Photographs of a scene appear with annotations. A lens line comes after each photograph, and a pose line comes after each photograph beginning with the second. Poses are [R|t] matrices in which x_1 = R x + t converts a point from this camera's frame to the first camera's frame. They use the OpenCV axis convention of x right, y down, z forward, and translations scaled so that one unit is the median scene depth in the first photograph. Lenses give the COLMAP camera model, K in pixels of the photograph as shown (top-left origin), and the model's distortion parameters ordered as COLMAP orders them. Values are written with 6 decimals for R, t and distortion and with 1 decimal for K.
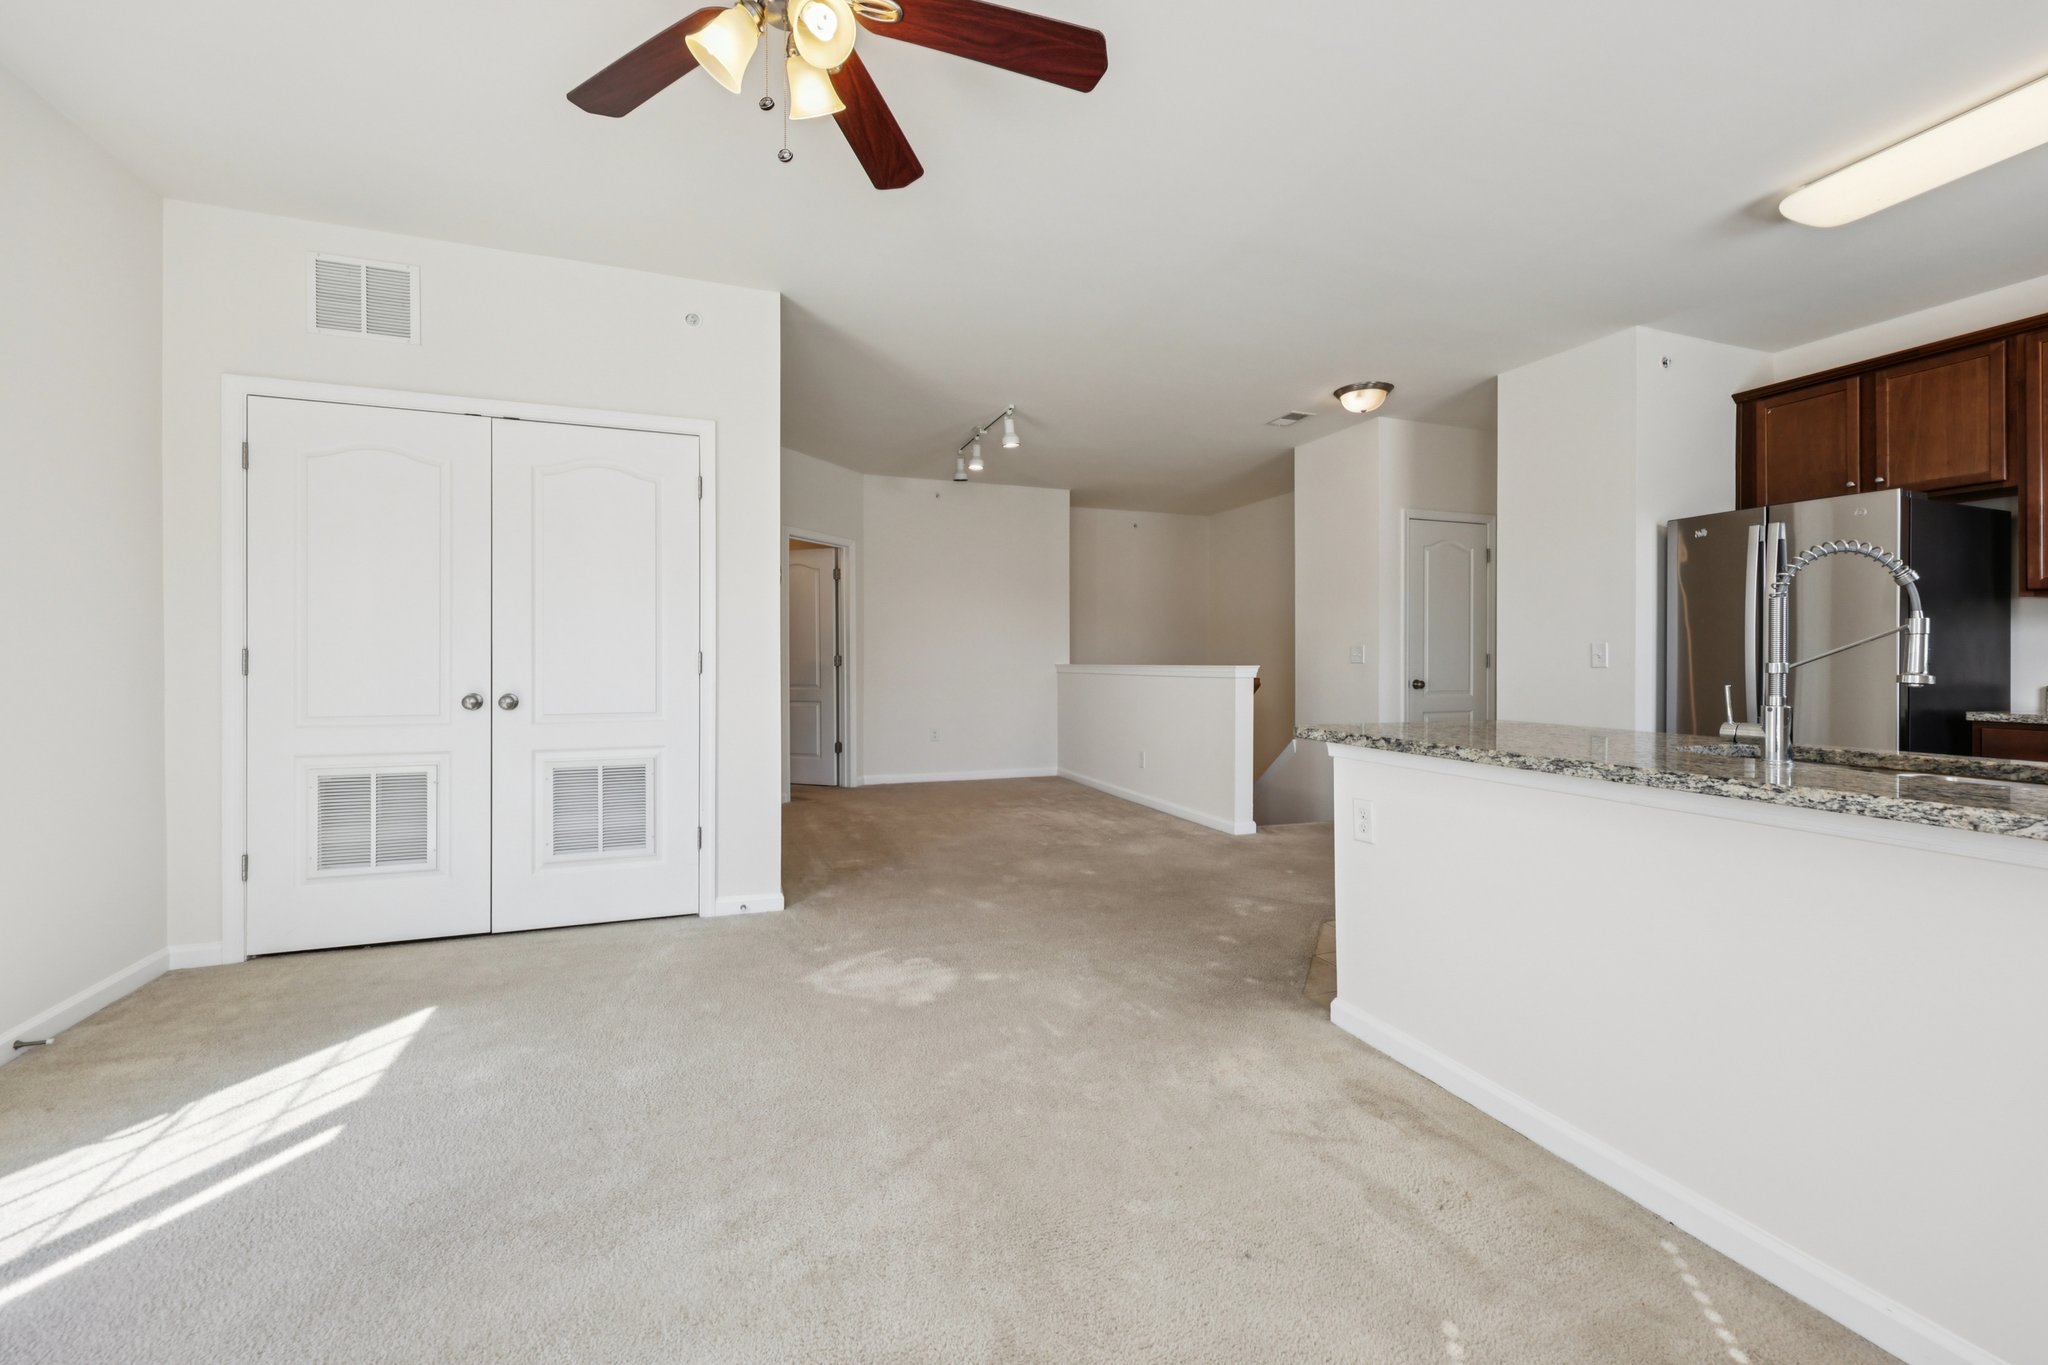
lens RADIAL K [[832.4, 0, 1017.2], [0, 832.4, 663.0], [0, 0, 1]] dist [-0.003768, 0.001166]
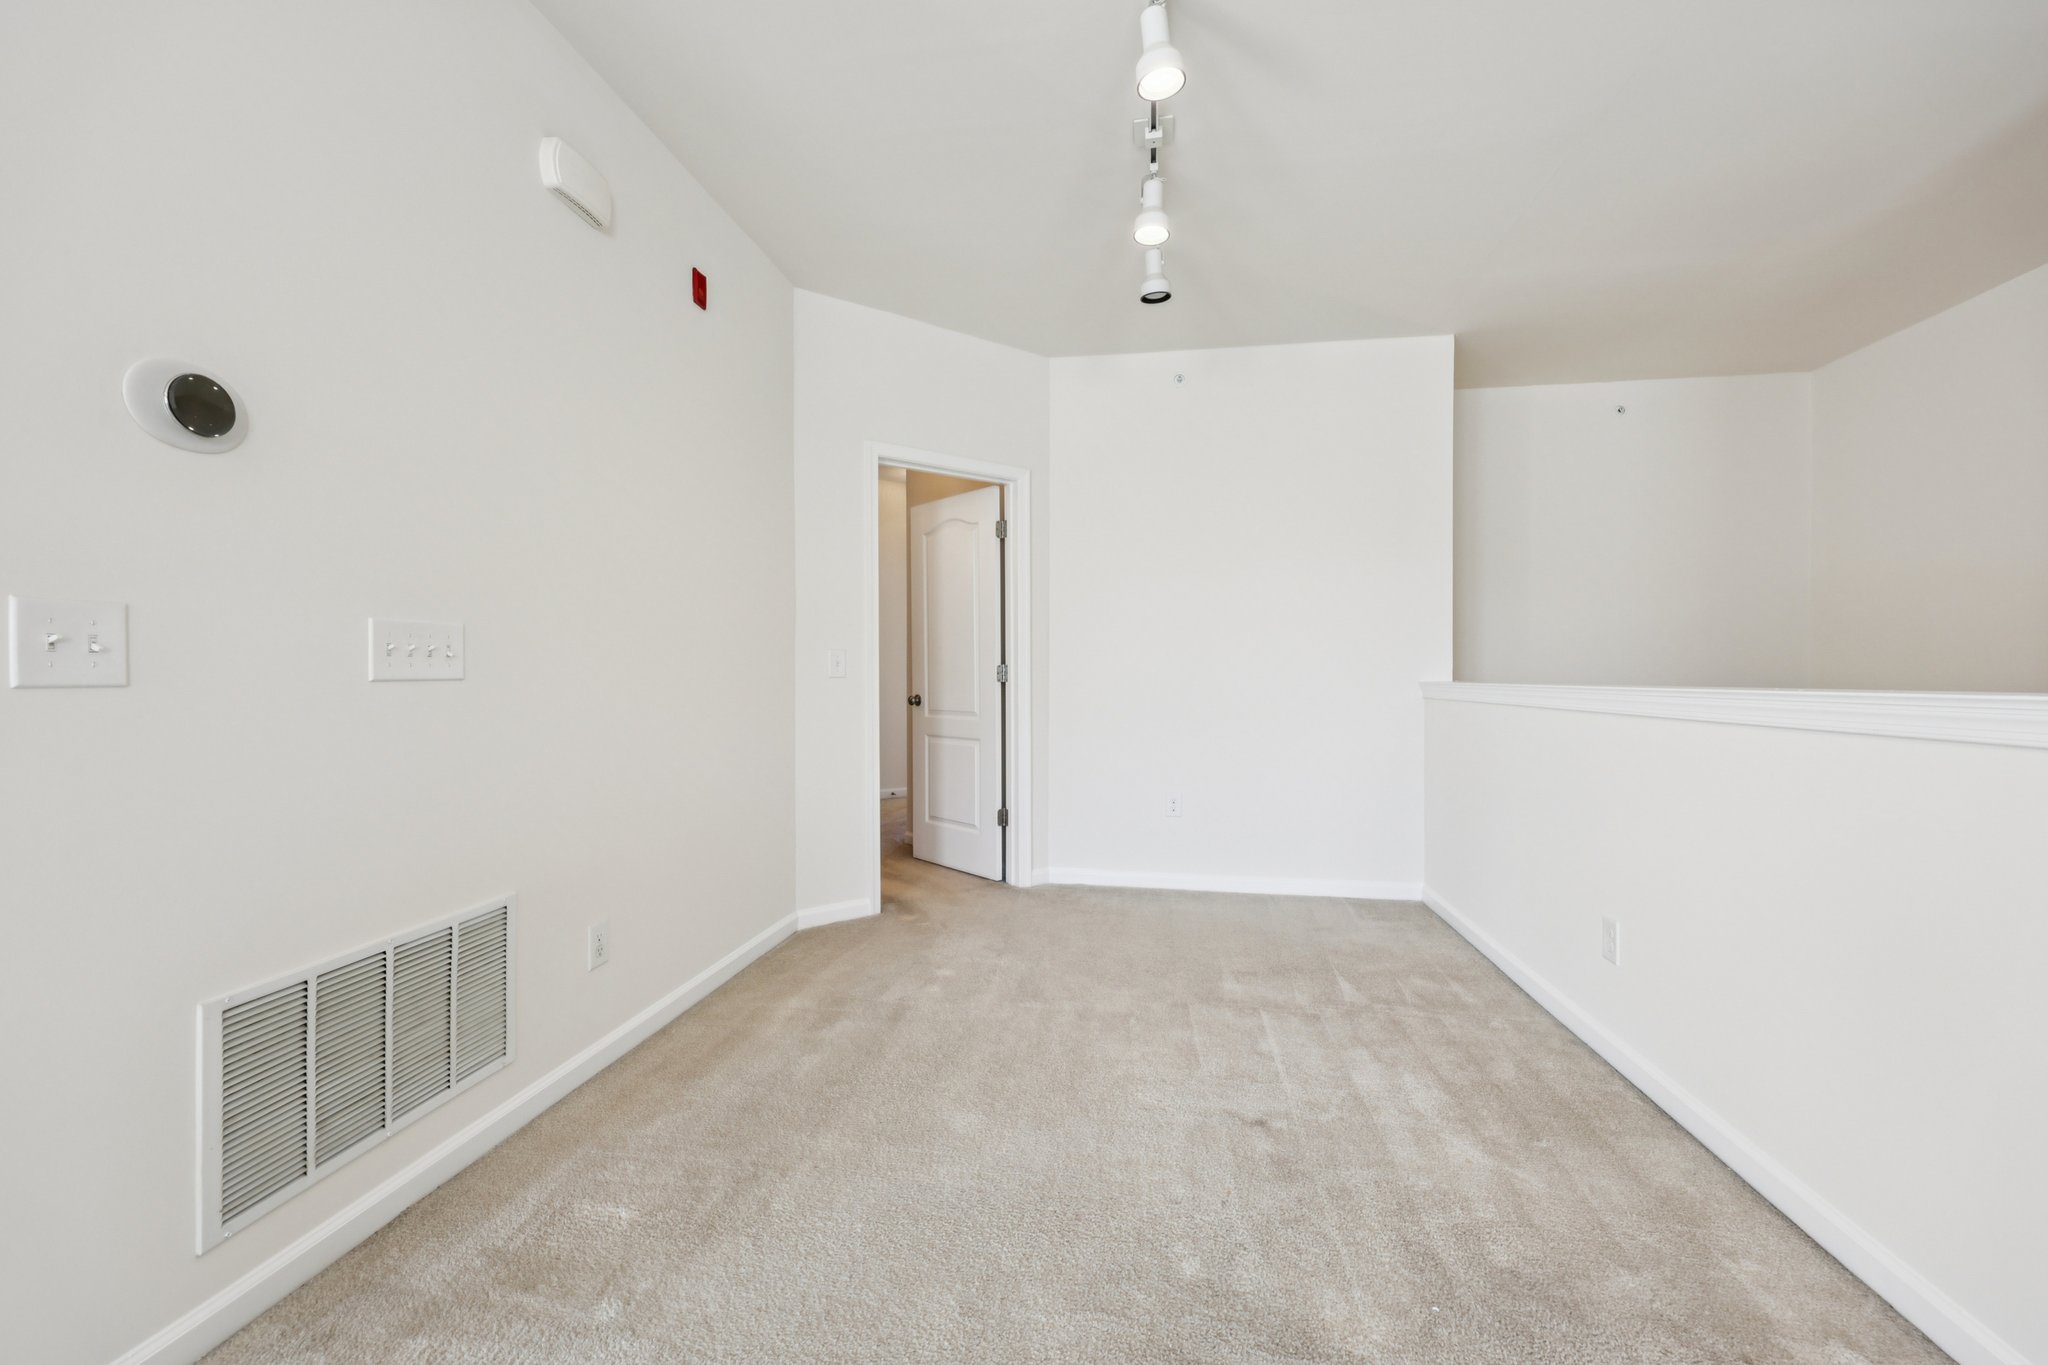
lens RADIAL K [[832.4, 0, 1024.9], [0, 832.4, 681.2], [0, 0, 1]] dist [-0.003768, 0.001166]
pose [[0.875707, 0.007740, -0.482781, 0.184909], [-0.007001, 0.999970, 0.003331, 0.001492], [0.482792, 0.000463, 0.875735, 1.019664]]
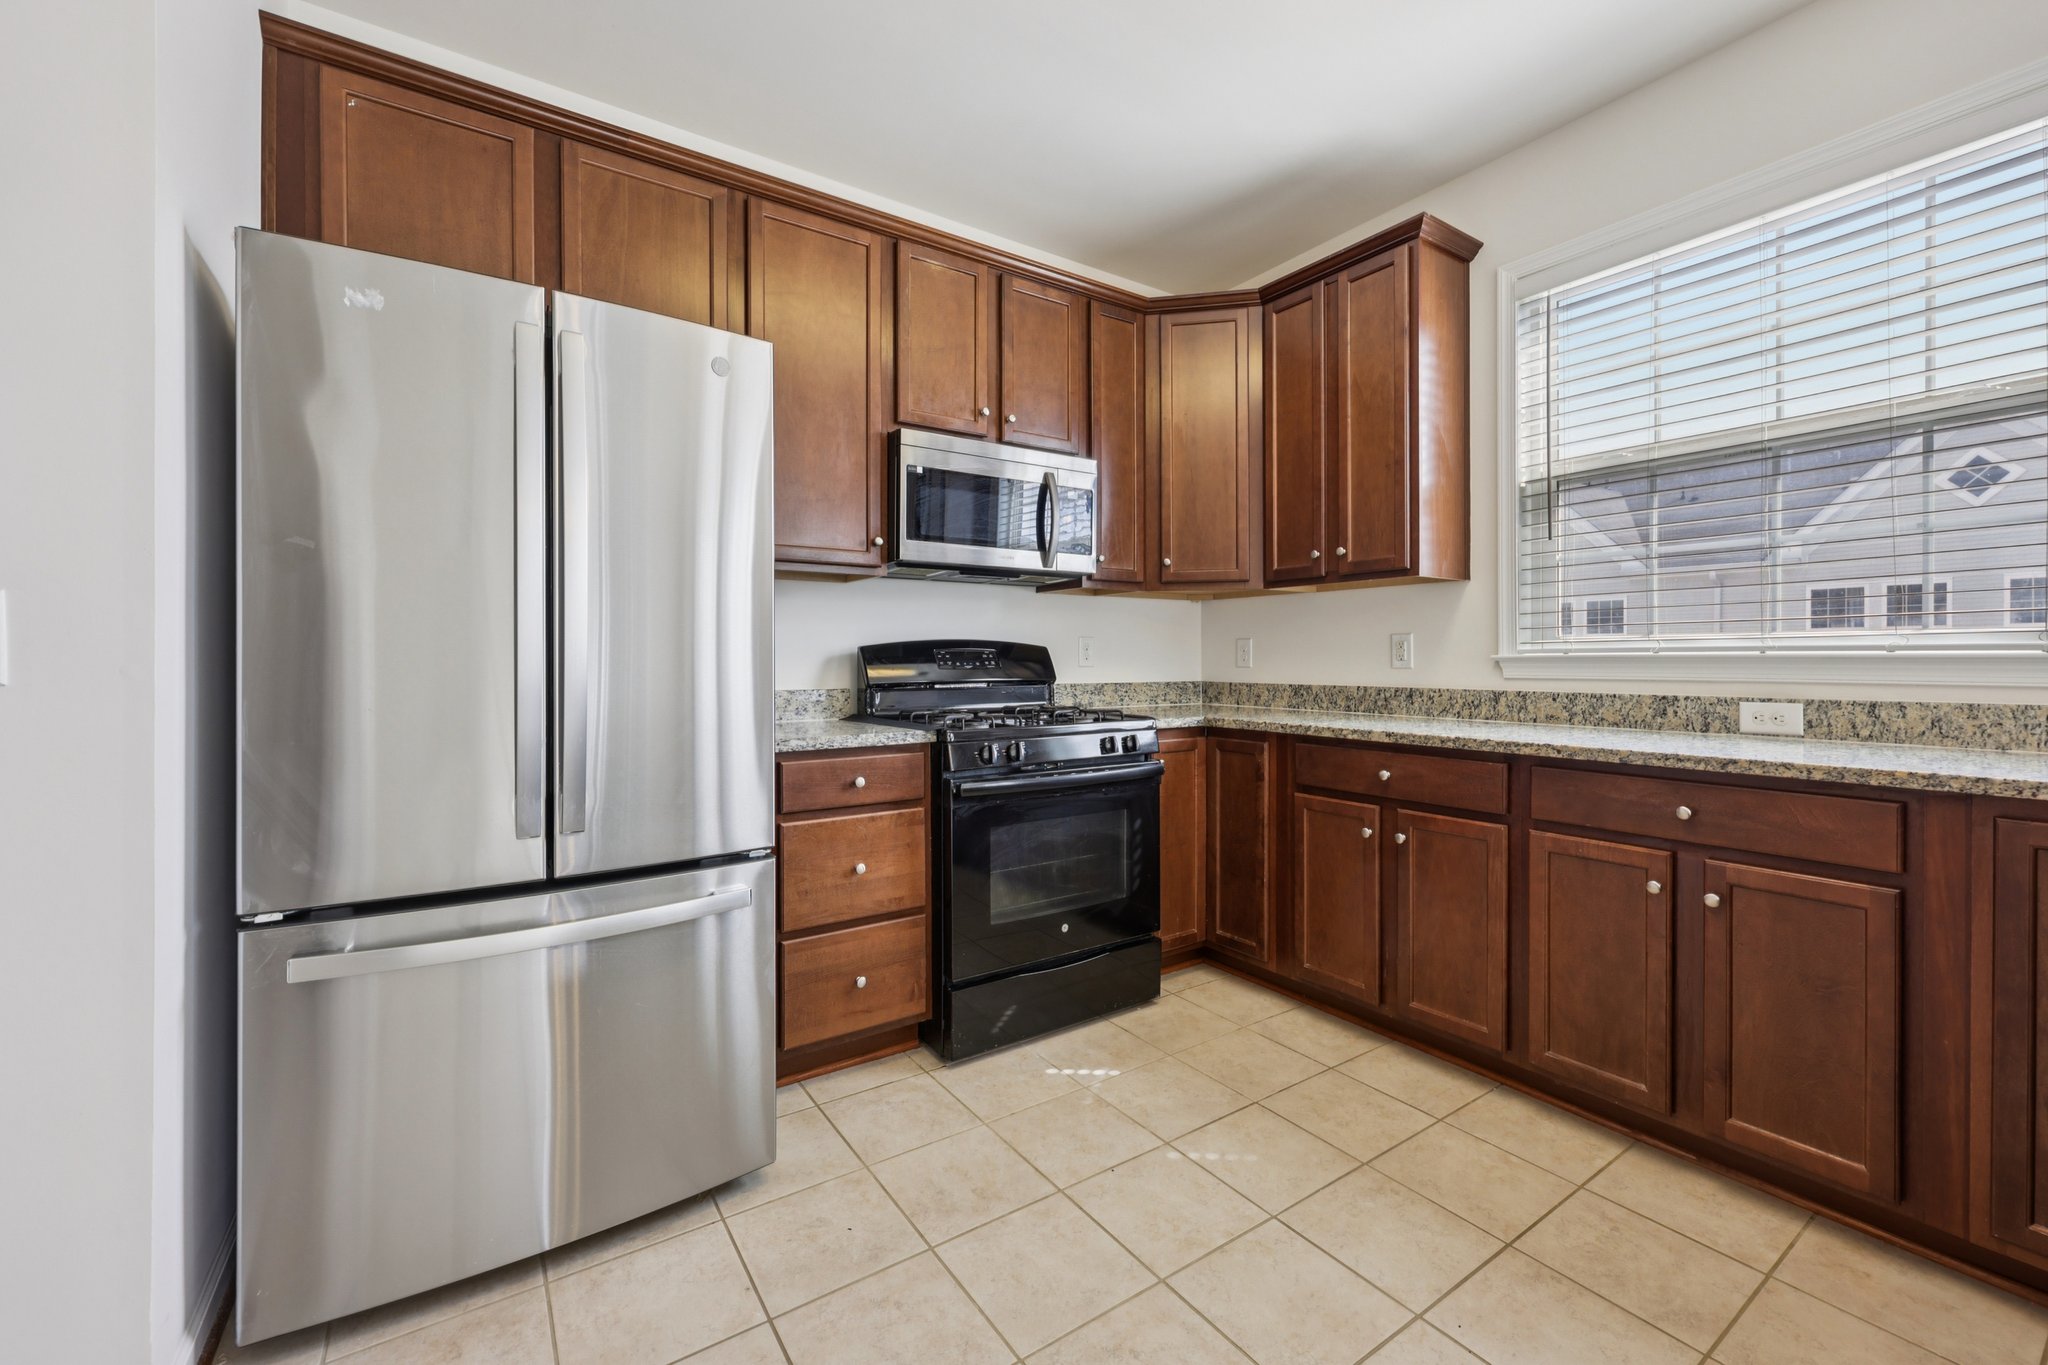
lens RADIAL K [[832.4, 0, 1022.4], [0, 832.4, 662.0], [0, 0, 1]] dist [-0.003768, 0.001166]
pose [[-0.238479, -0.002183, 0.971145, 0.462869], [0.006717, 0.999970, 0.003897, -0.001426], [-0.971124, 0.007453, -0.238458, 0.908844]]
